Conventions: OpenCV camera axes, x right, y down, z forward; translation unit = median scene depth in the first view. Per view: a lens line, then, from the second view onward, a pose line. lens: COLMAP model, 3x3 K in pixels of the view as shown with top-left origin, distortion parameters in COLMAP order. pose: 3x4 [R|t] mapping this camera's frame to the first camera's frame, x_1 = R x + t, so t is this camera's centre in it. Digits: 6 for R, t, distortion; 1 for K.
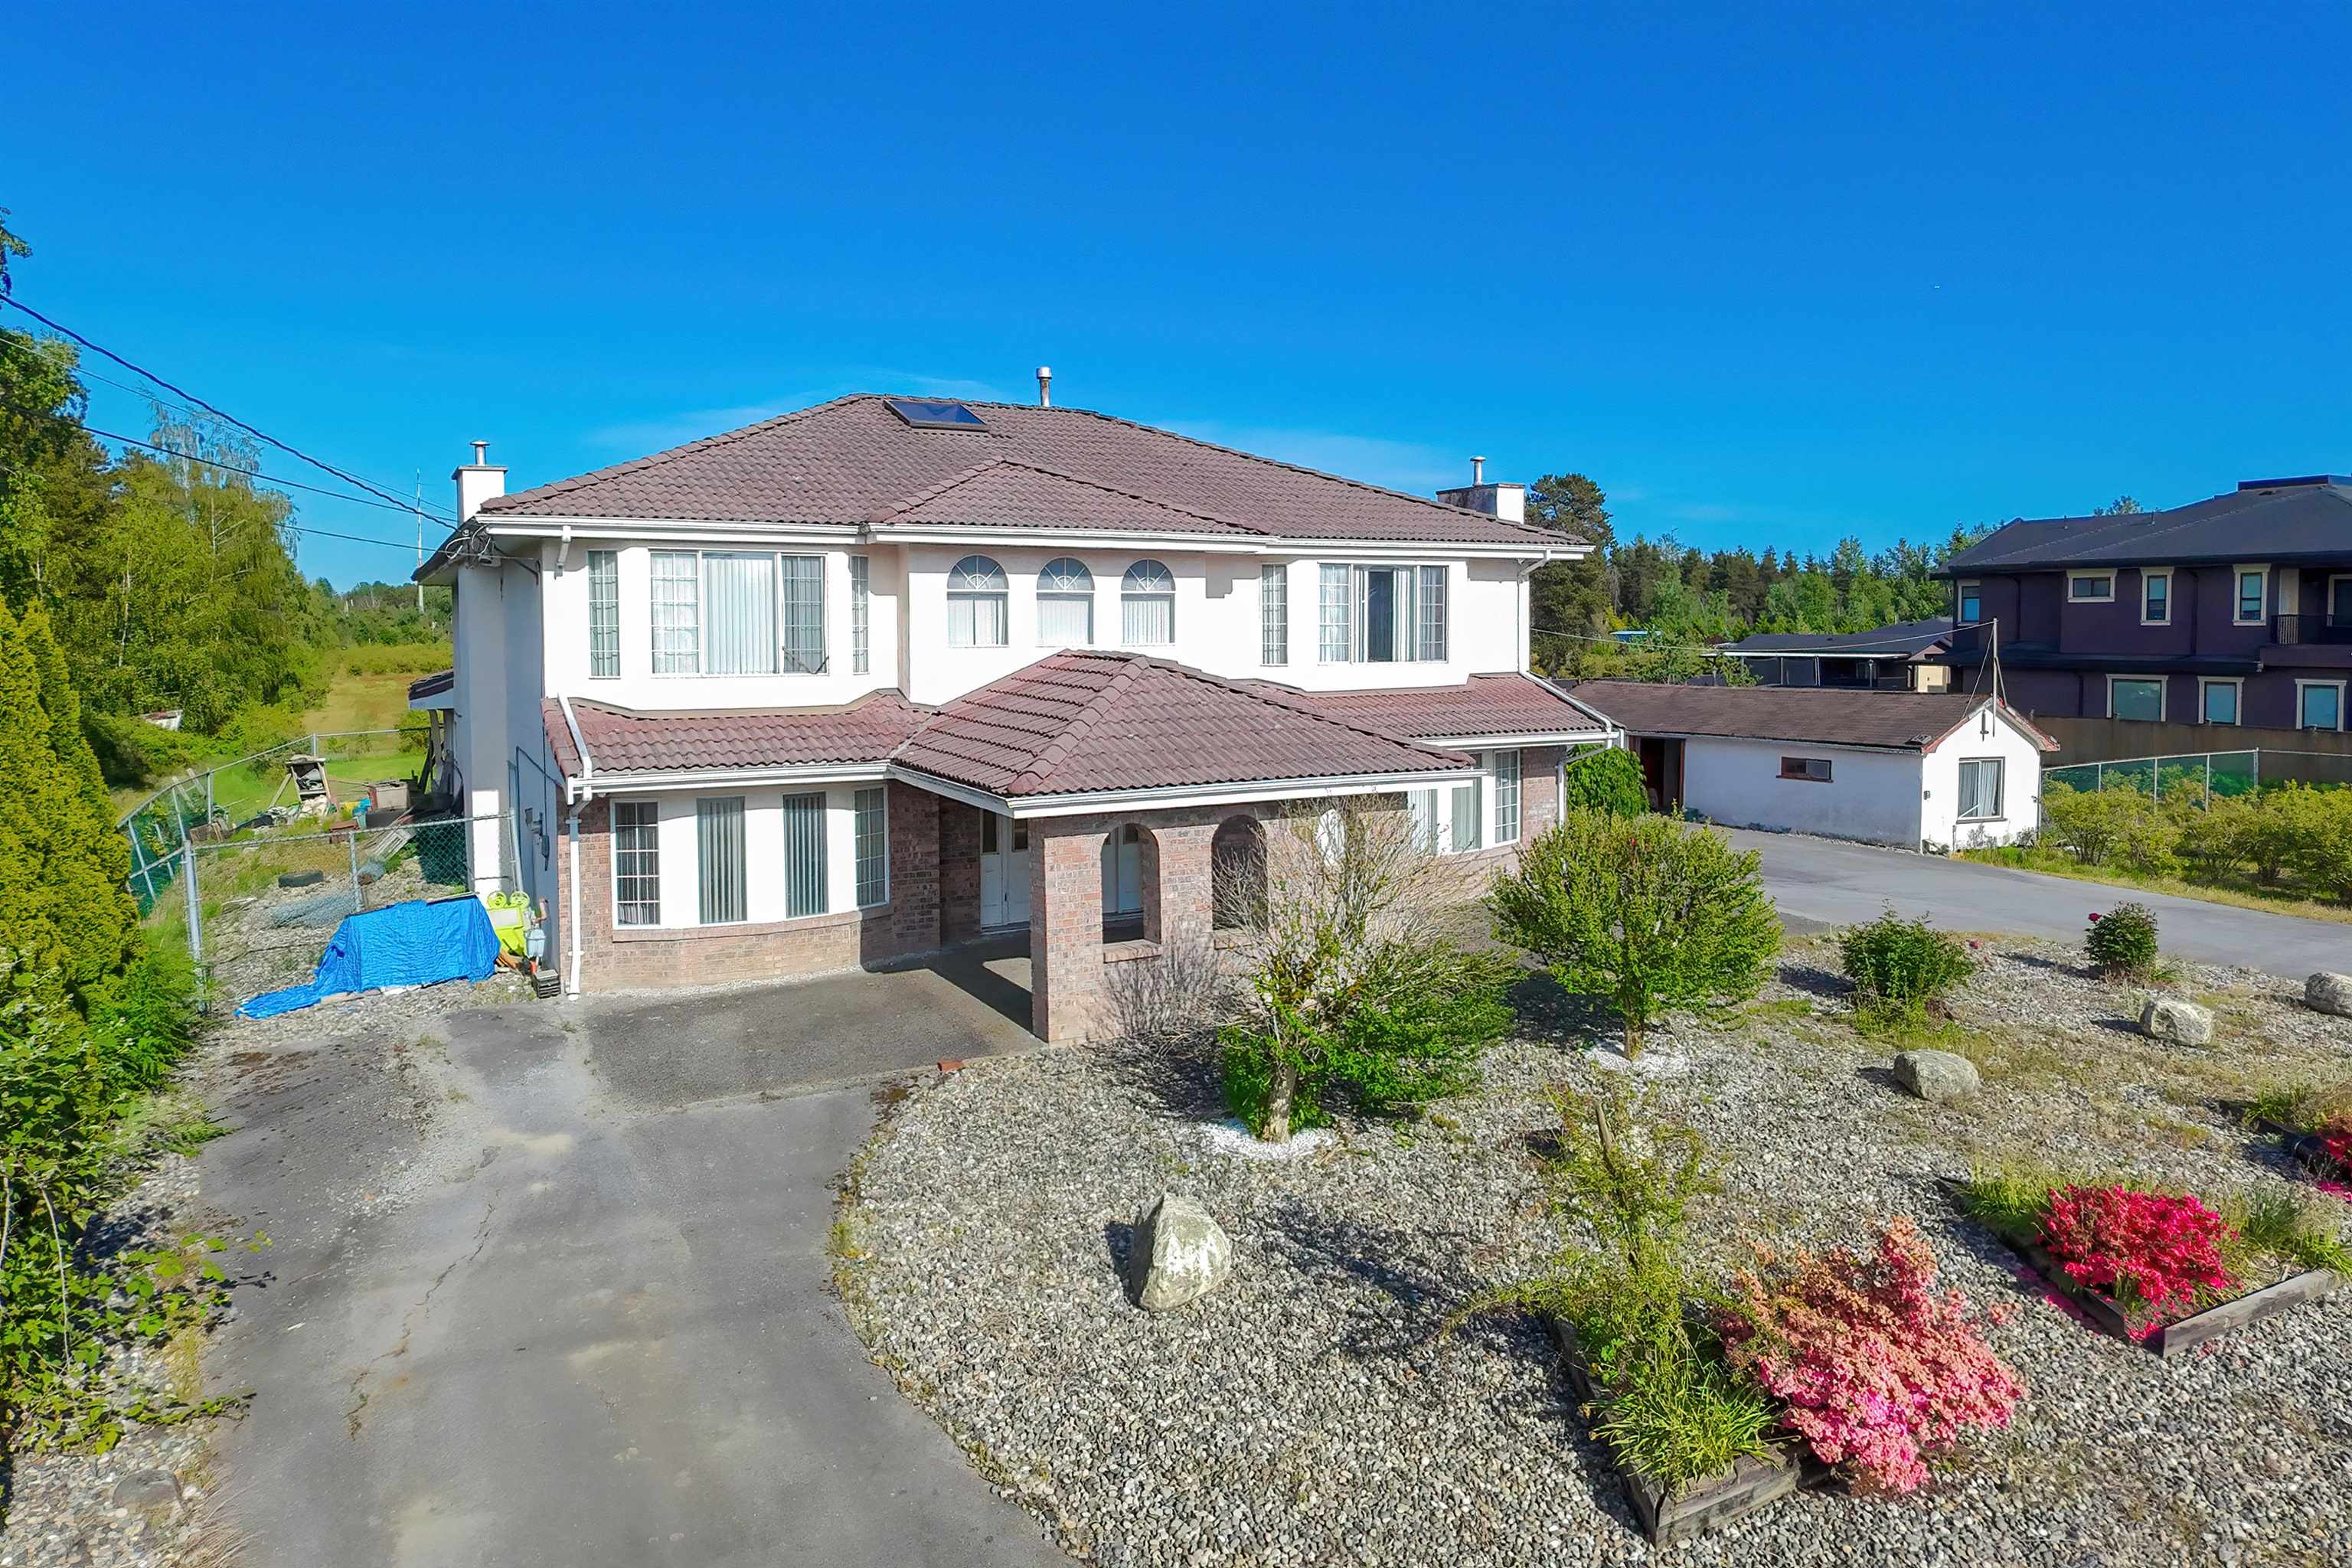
lens RADIAL K [[1500.1, 0, 1188.4], [0, 1500.1, 701.0], [0, 0, 1]] dist [0.005386, 0.000288]
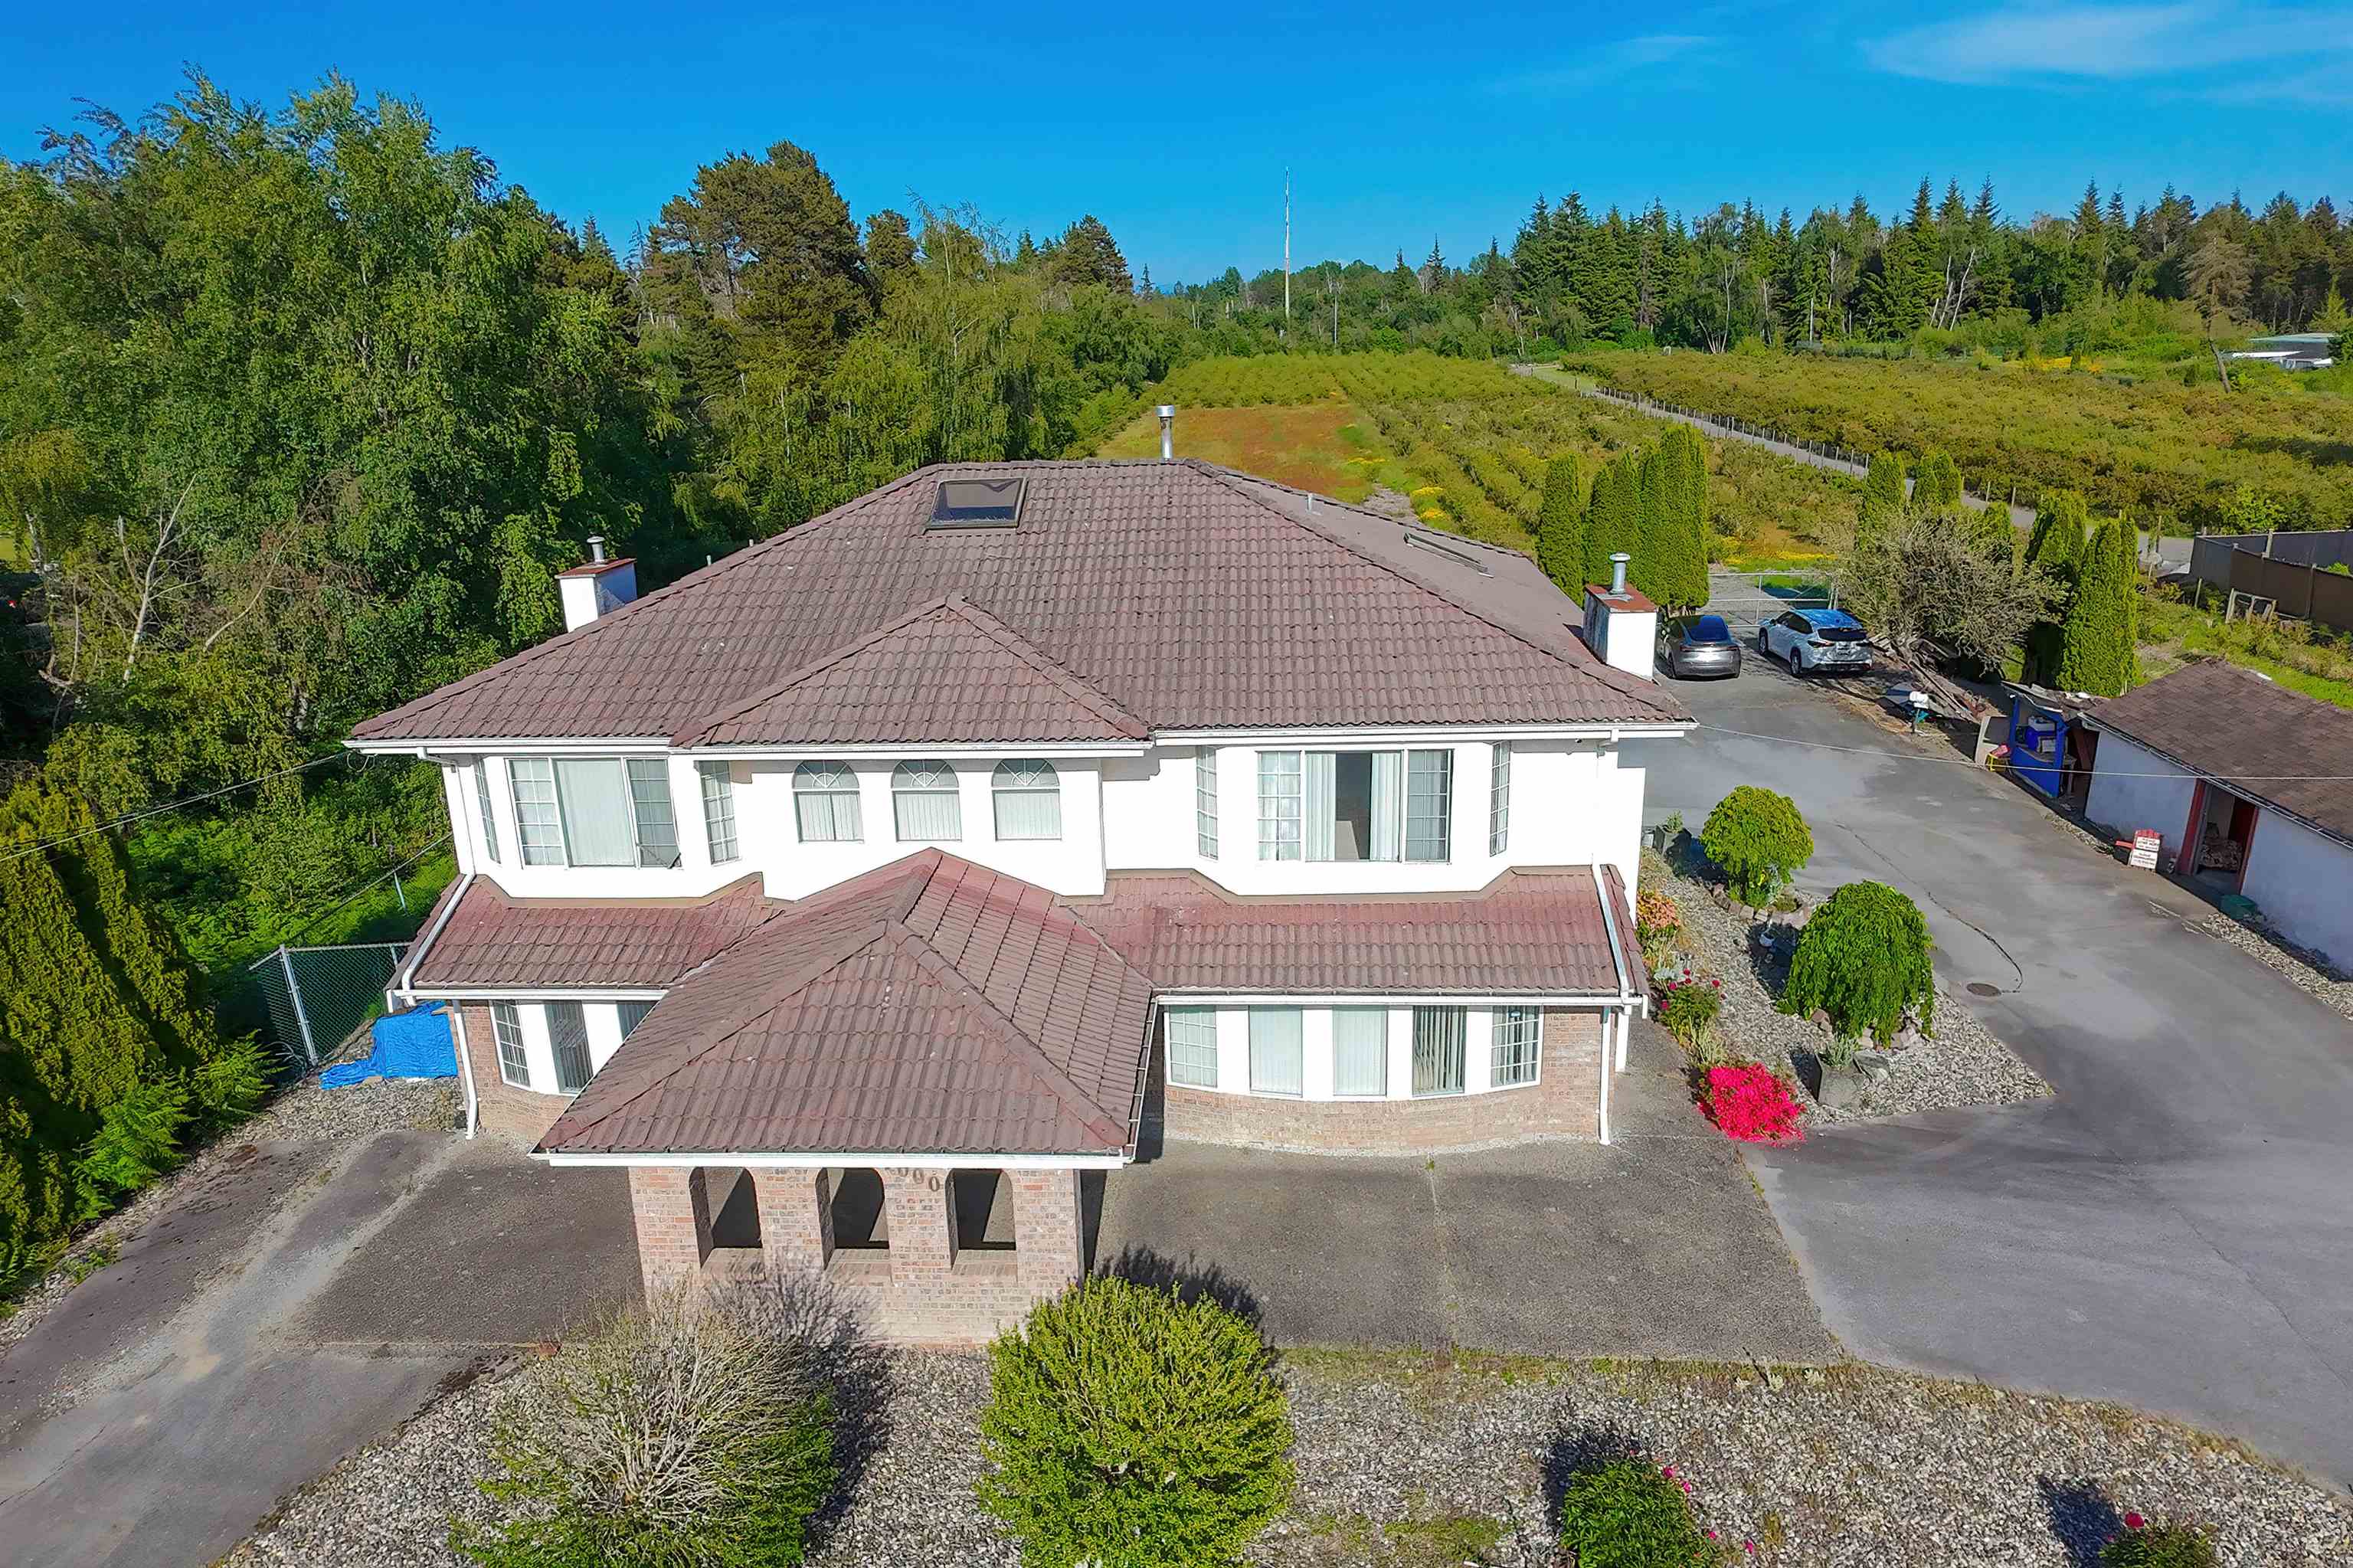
lens RADIAL K [[1529.2, 0, 1195.2], [0, 1529.2, 789.6], [0, 0, 1]] dist [0.003802, 0.001015]
pose [[0.844681, 0.144244, -0.515468, 0.501773], [-0.004368, 0.964832, 0.262832, -0.295213], [0.535252, -0.219758, 0.815605, 0.289686]]
